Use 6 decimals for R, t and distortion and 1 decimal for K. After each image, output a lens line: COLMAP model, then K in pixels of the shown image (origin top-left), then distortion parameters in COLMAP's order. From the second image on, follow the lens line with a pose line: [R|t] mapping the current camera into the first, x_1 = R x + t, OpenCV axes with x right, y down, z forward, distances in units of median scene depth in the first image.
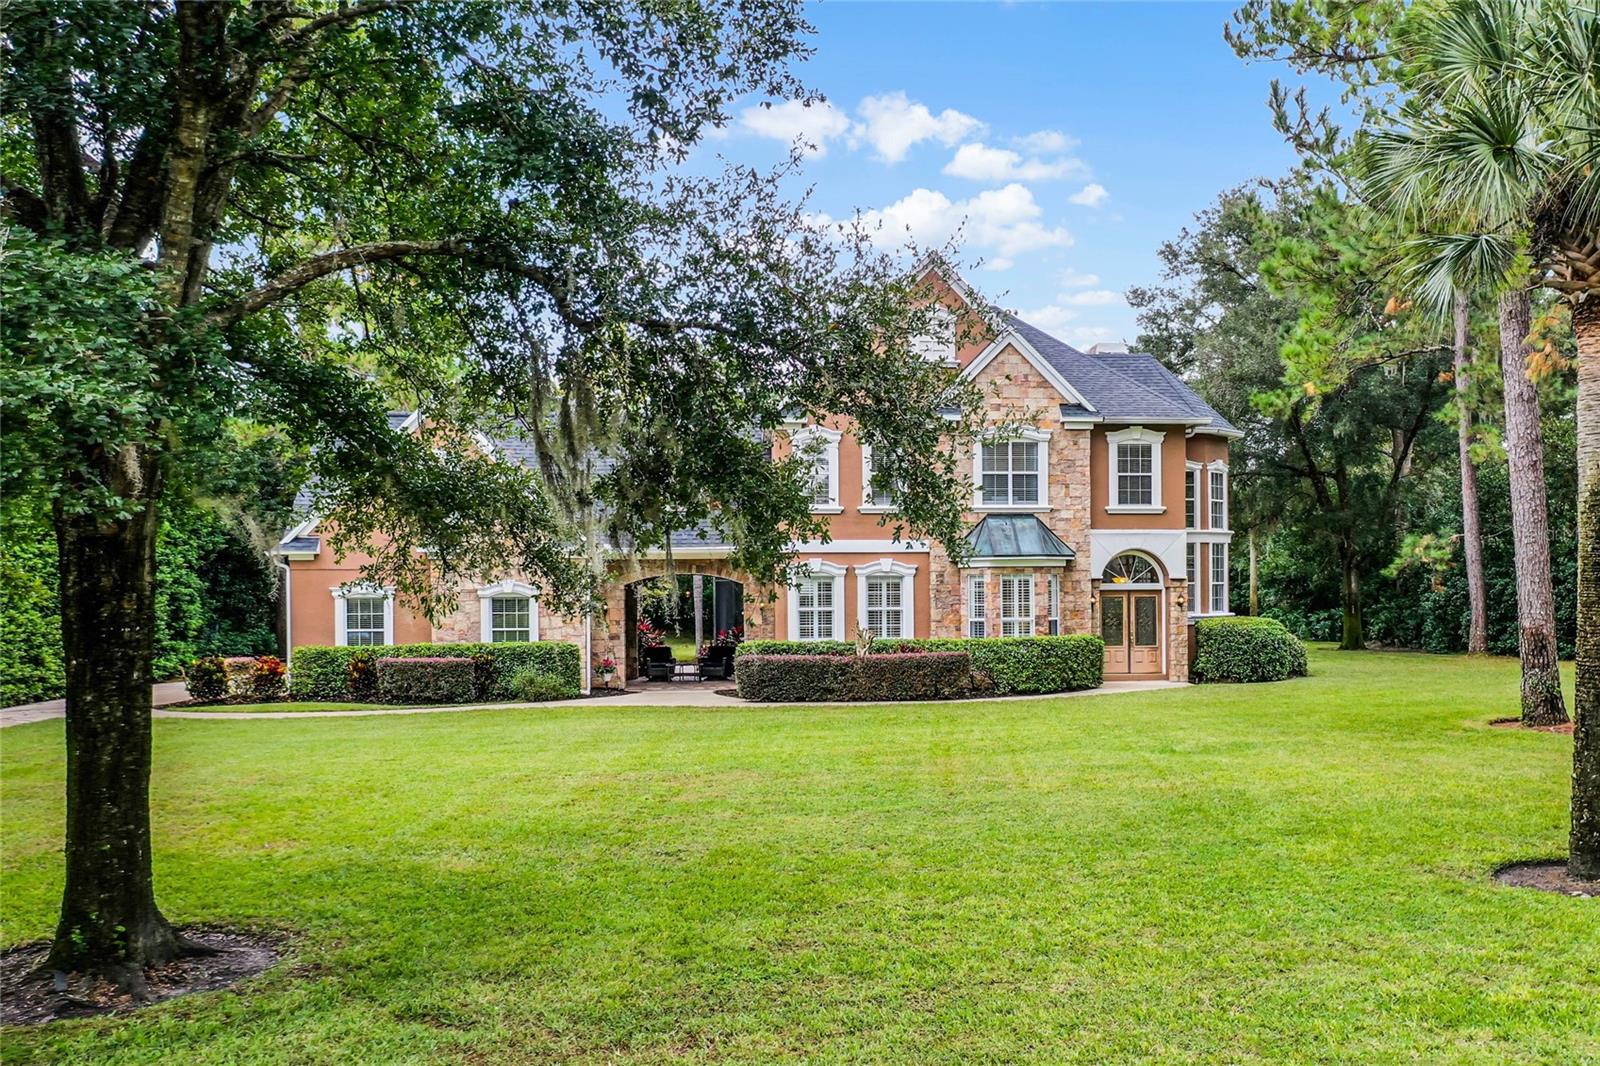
lens RADIAL K [[1264.2, 0, 900.7], [0, 1264.2, 584.8], [0, 0, 1]] dist [0.013626, -0.005355]
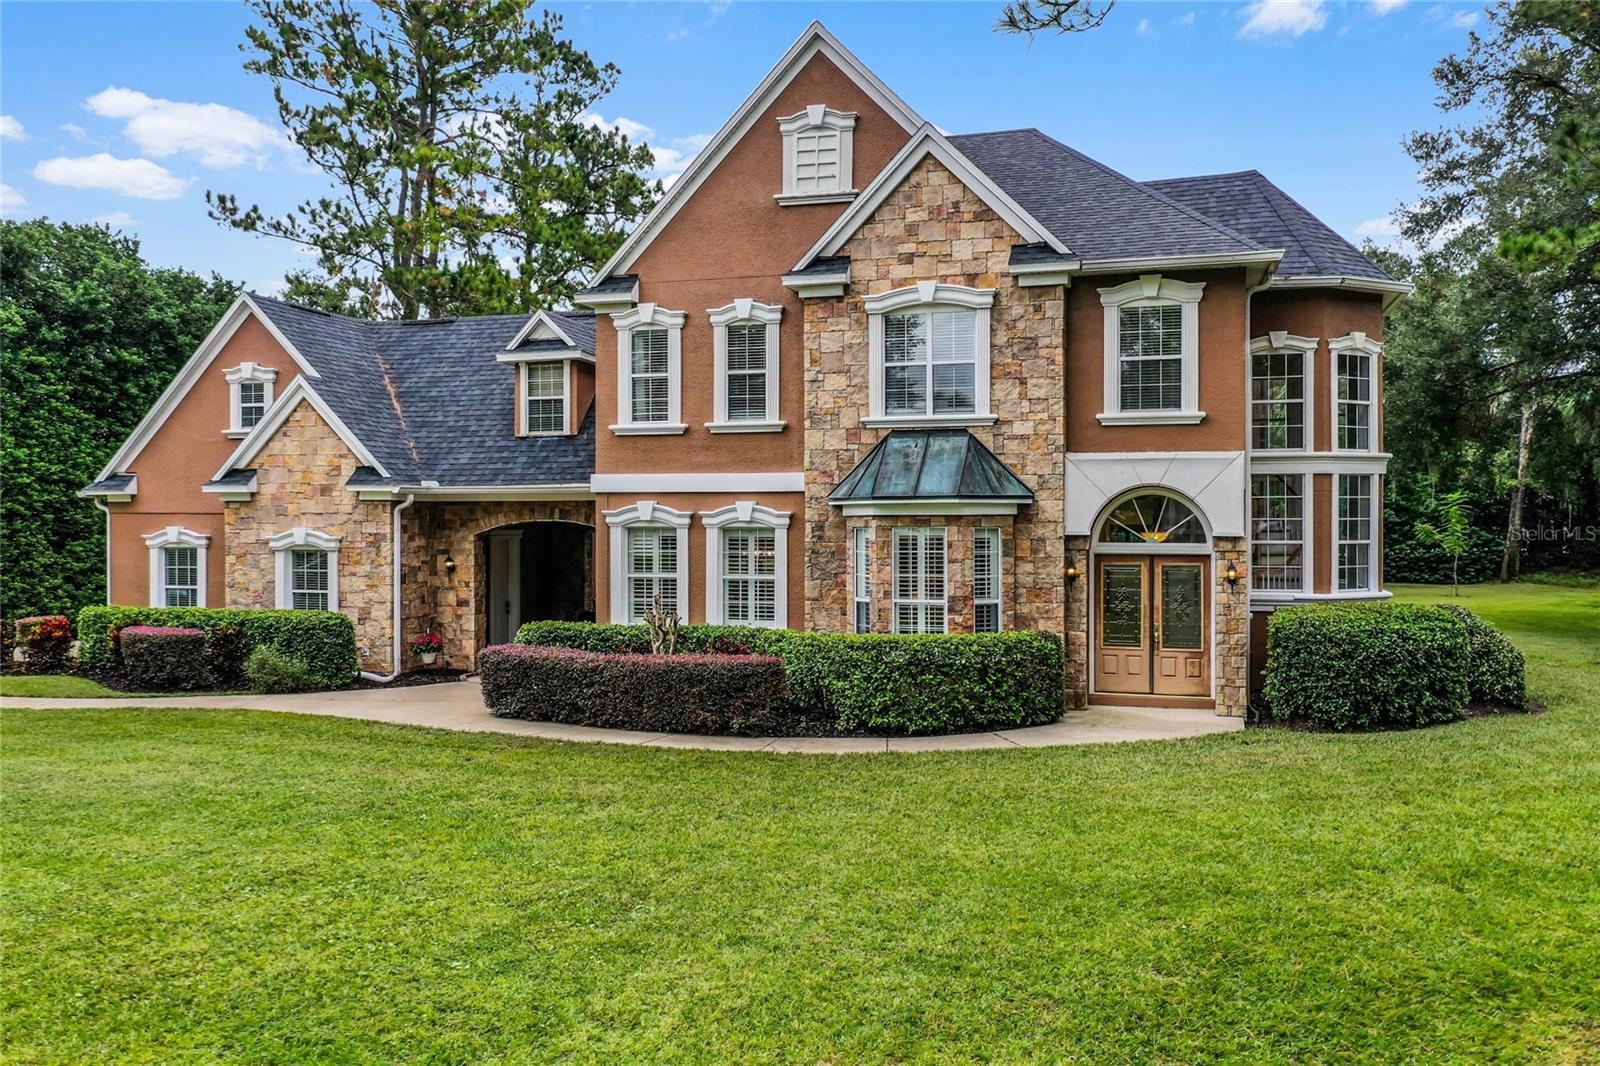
lens RADIAL K [[1197.1, 0, 822.8], [0, 1197.1, 522.5], [0, 0, 1]] dist [0.010852, -0.002216]
pose [[0.929101, 0.008387, -0.369731, 0.254250], [-0.006557, 0.999959, 0.006205, -0.013821], [0.369768, -0.003340, 0.929118, 0.433878]]
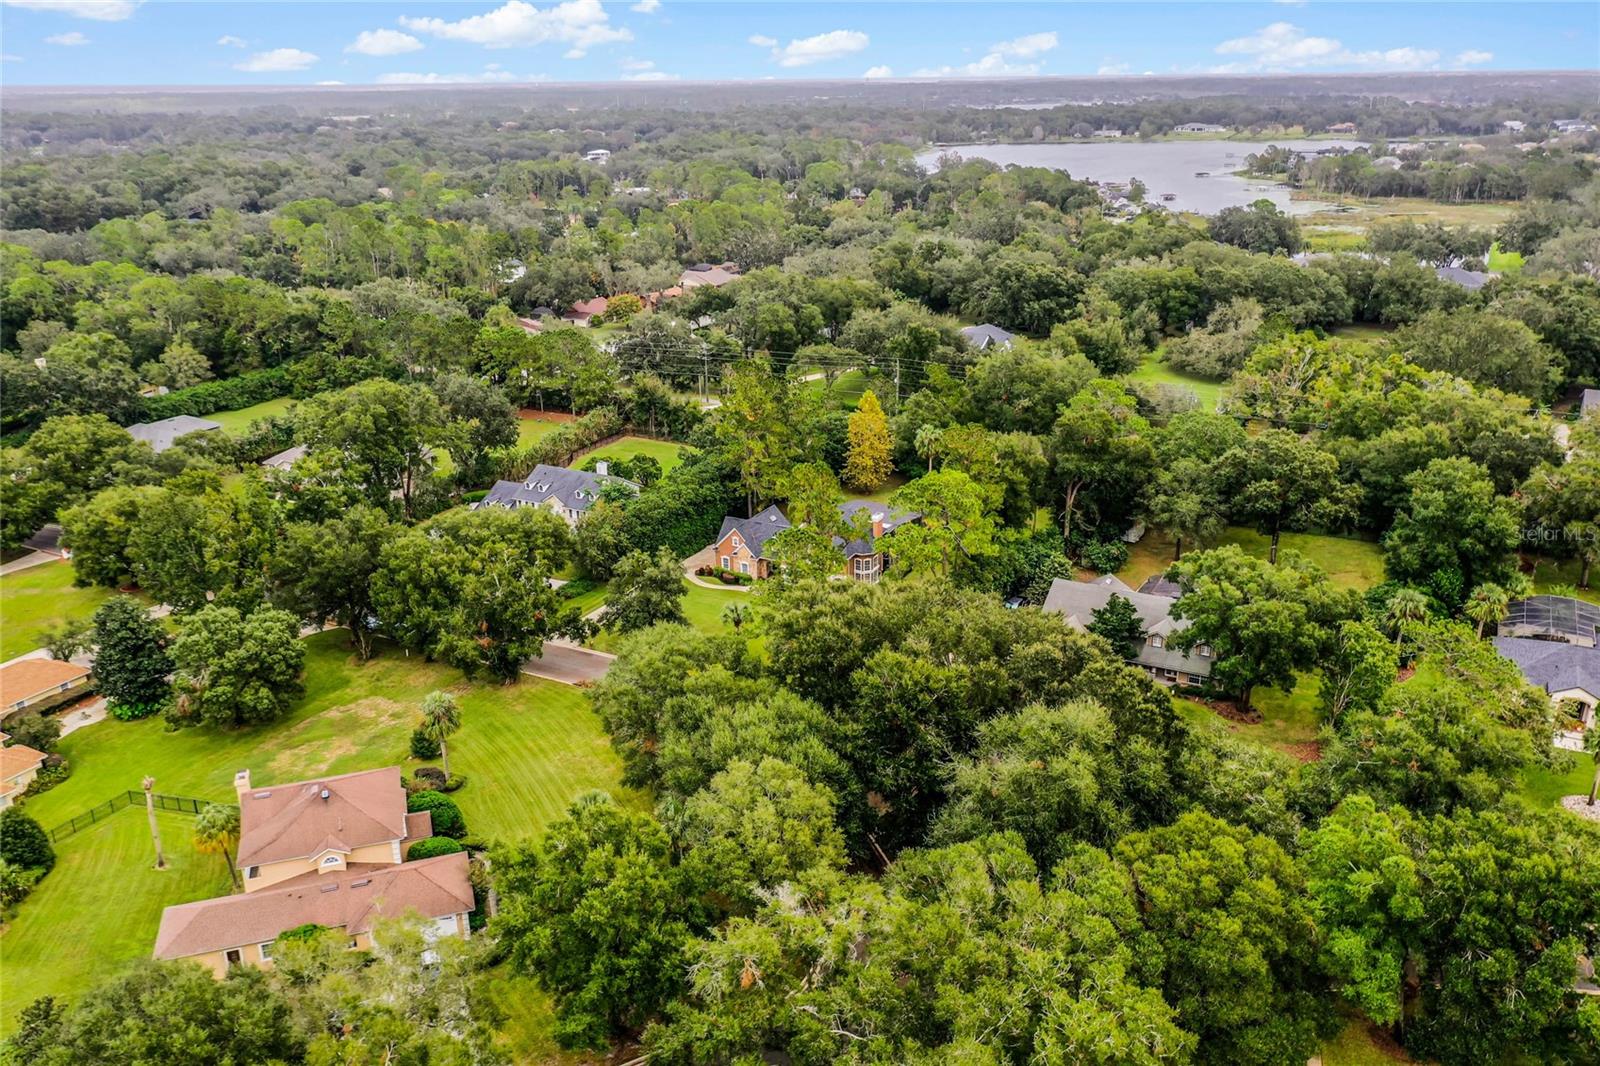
lens RADIAL K [[1264.2, 0, 798.8], [0, 1264.2, 535.1], [0, 0, 1]] dist [0.013626, -0.005355]
pose [[0.824877, 0.193699, -0.531092, 2.941609], [-0.002547, 0.940730, 0.339147, -2.076583], [0.565307, -0.278402, 0.776480, -3.314609]]
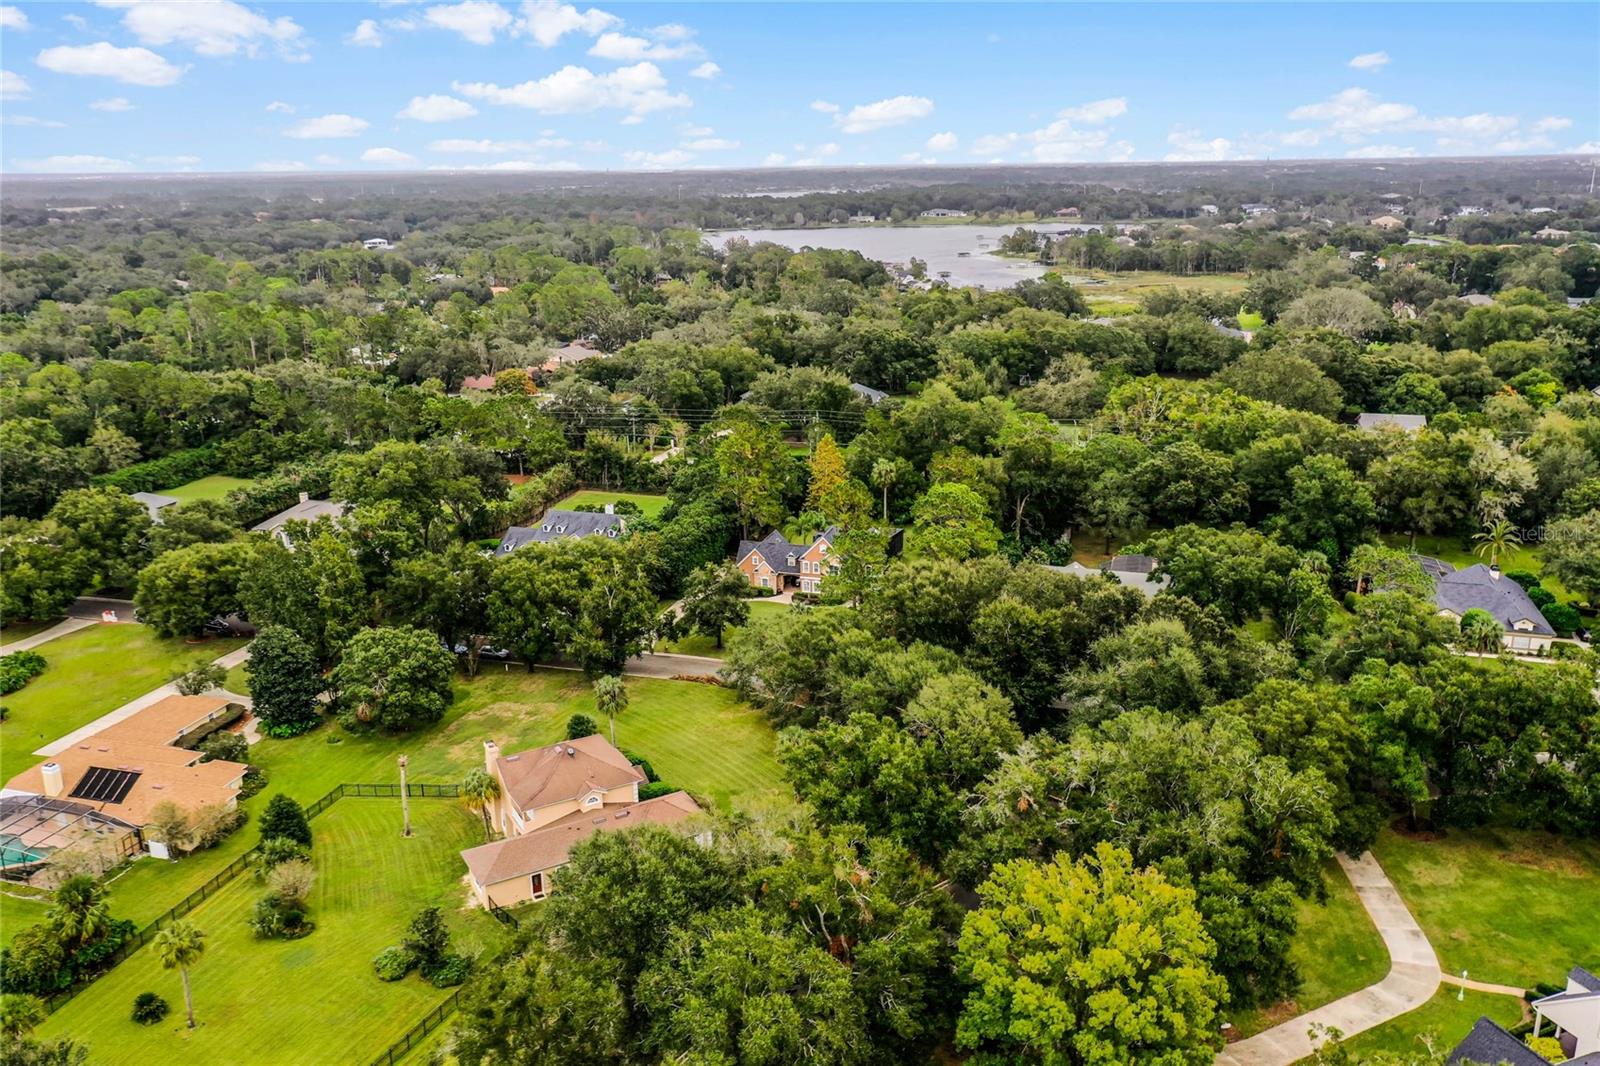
lens RADIAL K [[1264.2, 0, 804.7], [0, 1264.2, 536.8], [0, 0, 1]] dist [0.013626, -0.005355]
pose [[0.923244, 0.108203, -0.368663, 2.338161], [-0.001079, 0.960252, 0.279133, -2.080694], [0.384213, -0.257310, 0.886664, -4.816032]]
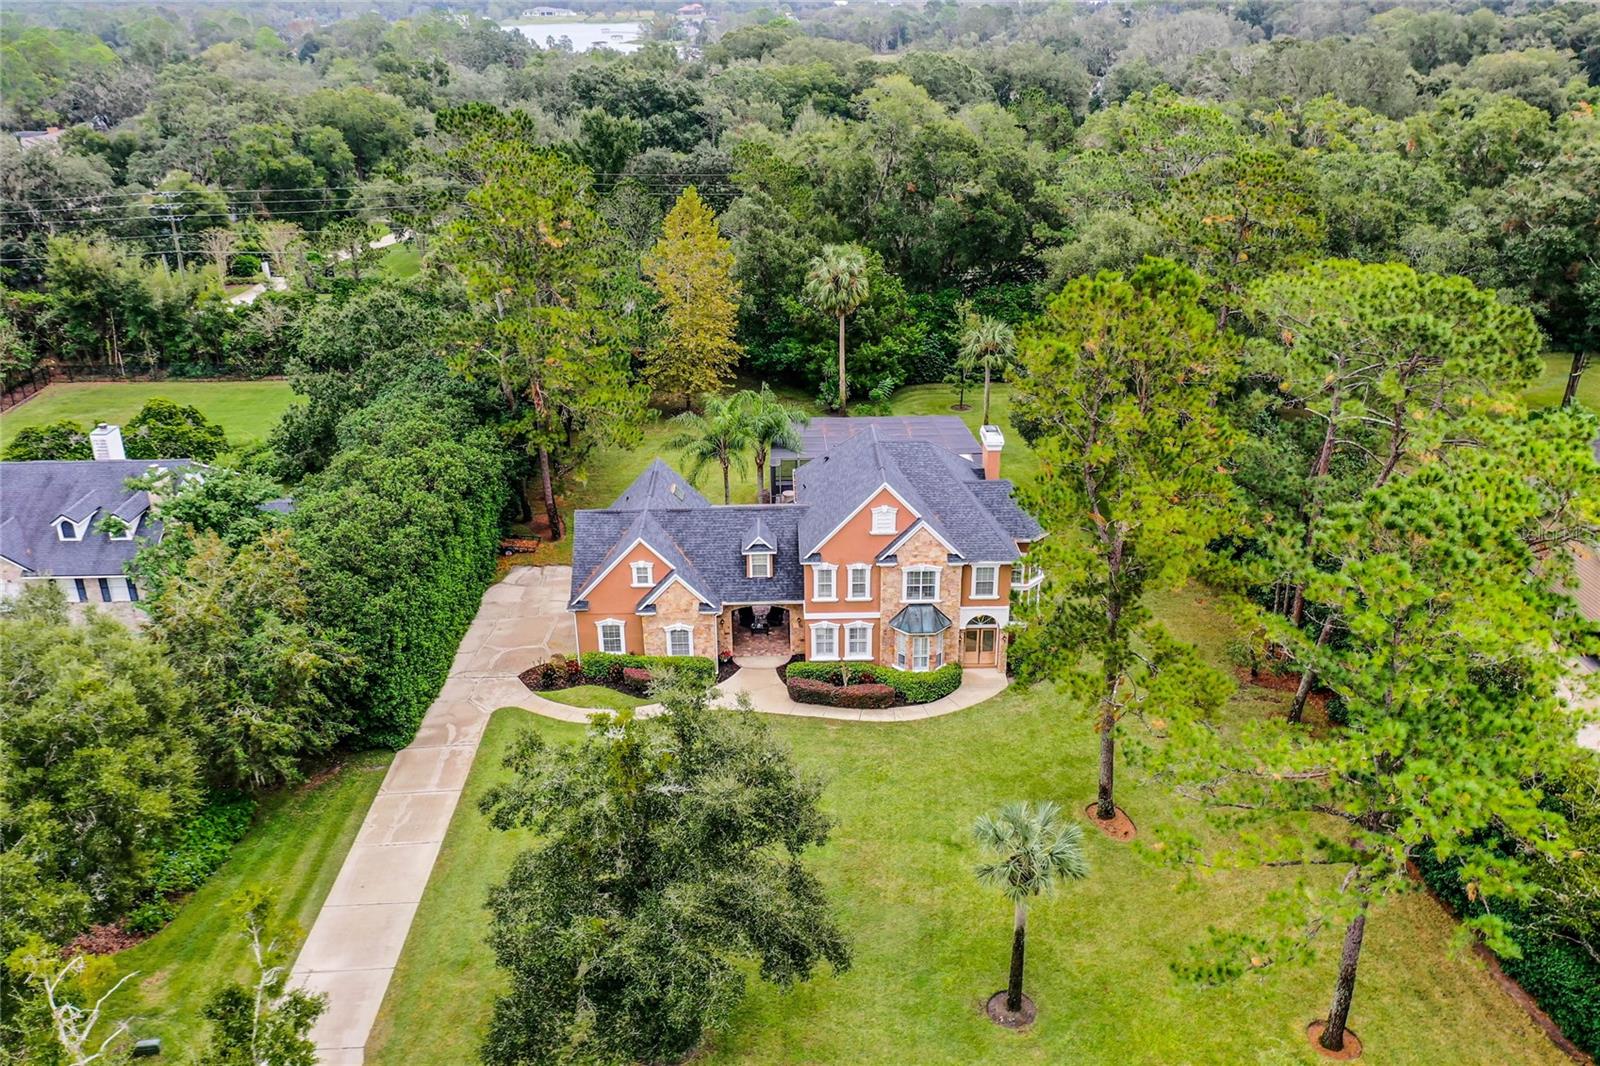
lens RADIAL K [[1264.2, 0, 804.2], [0, 1264.2, 534.0], [0, 0, 1]] dist [0.013626, -0.005355]
pose [[0.996589, 0.030181, -0.076809, 0.053063], [0.002353, 0.919957, 0.392013, -0.953721], [0.082492, -0.390857, 0.916747, -0.836161]]
